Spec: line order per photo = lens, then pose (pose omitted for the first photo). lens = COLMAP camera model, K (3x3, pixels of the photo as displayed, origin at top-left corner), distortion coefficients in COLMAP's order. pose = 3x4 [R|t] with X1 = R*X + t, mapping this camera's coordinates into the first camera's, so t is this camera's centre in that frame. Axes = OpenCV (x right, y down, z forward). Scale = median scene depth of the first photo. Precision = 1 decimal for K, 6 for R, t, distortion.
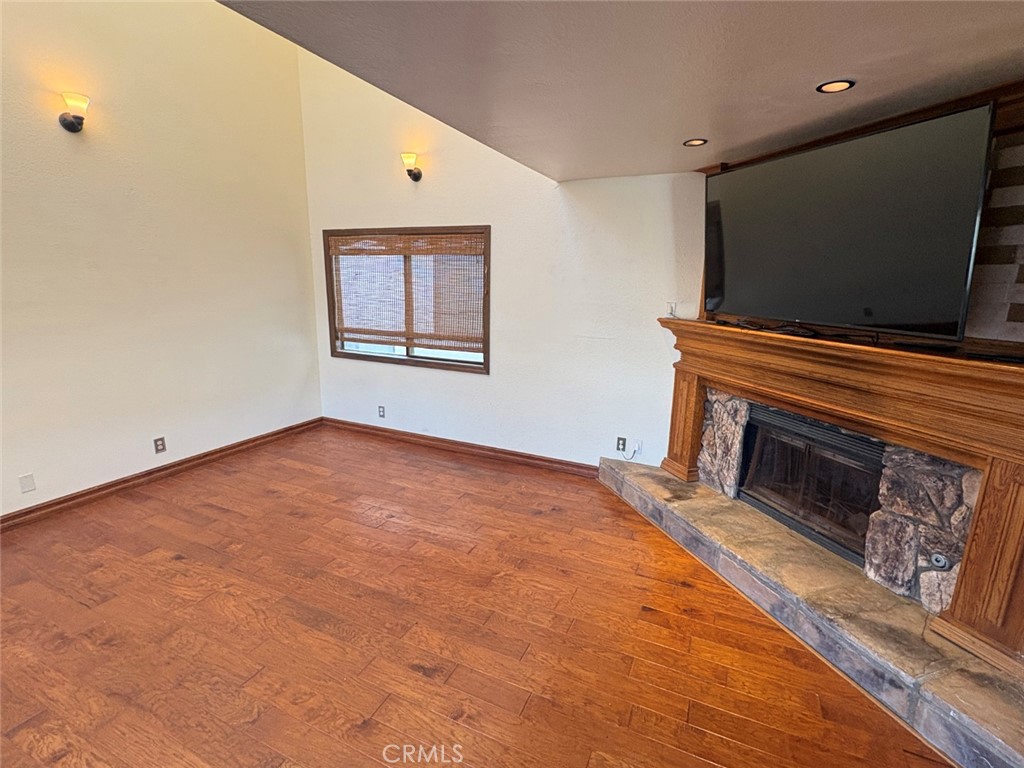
lens RADIAL K [[485.1, 0, 512.0], [0, 485.1, 384.0], [0, 0, 1]] dist [-0.002103, -0.000171]
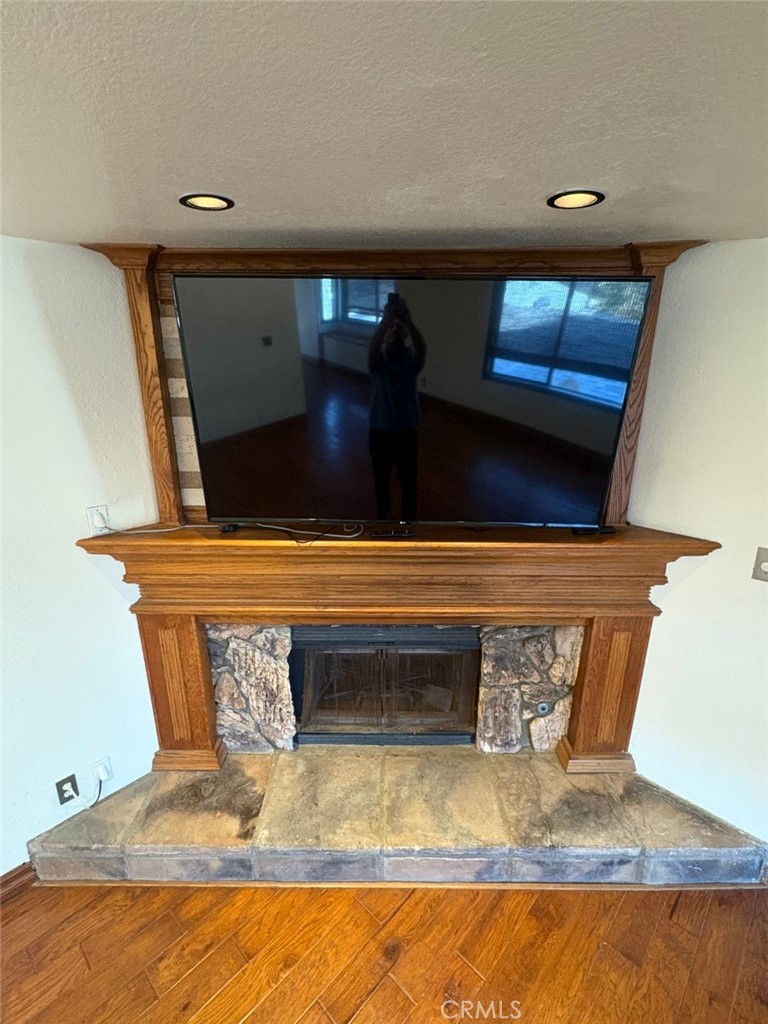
lens RADIAL K [[480.4, 0, 384.0], [0, 480.4, 512.0], [0, 0, 1]] dist [-0.002436, 0.000330]
pose [[0.328235, -0.298578, 0.896165, -0.033653], [0.205621, 0.948563, 0.240724, -0.245841], [-0.921944, 0.105256, 0.372746, 0.585087]]
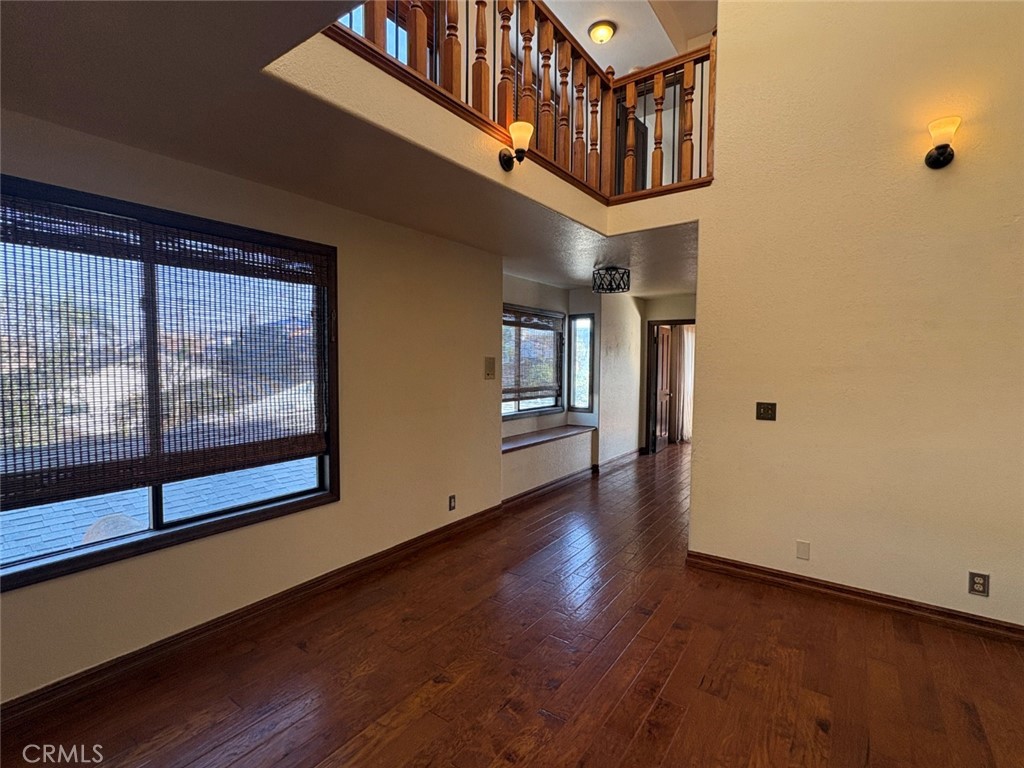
lens RADIAL K [[480.4, 0, 513.1], [0, 480.4, 385.8], [0, 0, 1]] dist [-0.002436, 0.000330]
pose [[-0.184088, 0.027486, -0.982525, 0.040510], [-0.219416, 0.973235, 0.068336, -0.051693], [0.958107, 0.228162, -0.173130, 0.511415]]
